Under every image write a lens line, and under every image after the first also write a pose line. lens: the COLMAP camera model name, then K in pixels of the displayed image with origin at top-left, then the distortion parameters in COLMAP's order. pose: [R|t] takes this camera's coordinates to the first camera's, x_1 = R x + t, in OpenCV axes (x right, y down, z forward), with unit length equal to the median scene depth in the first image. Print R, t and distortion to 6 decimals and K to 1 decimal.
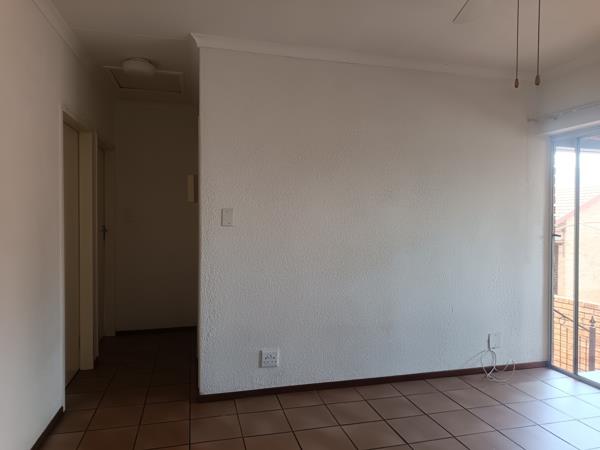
lens RADIAL K [[415.6, 0, 300.1], [0, 415.6, 225.1], [0, 0, 1]] dist [0.026441, -0.006289]
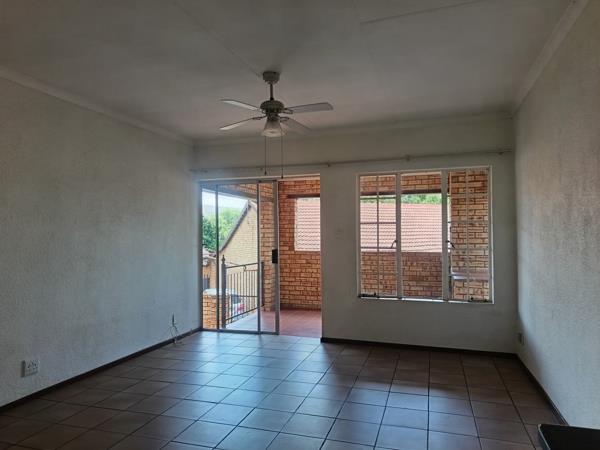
lens RADIAL K [[415.6, 0, 300.7], [0, 415.6, 226.0], [0, 0, 1]] dist [0.026441, -0.006289]
pose [[0.543007, 0.007190, 0.839698, -0.558464], [0.029412, 0.999187, -0.027575, 0.007448], [-0.839213, 0.039670, 0.542354, -0.172970]]
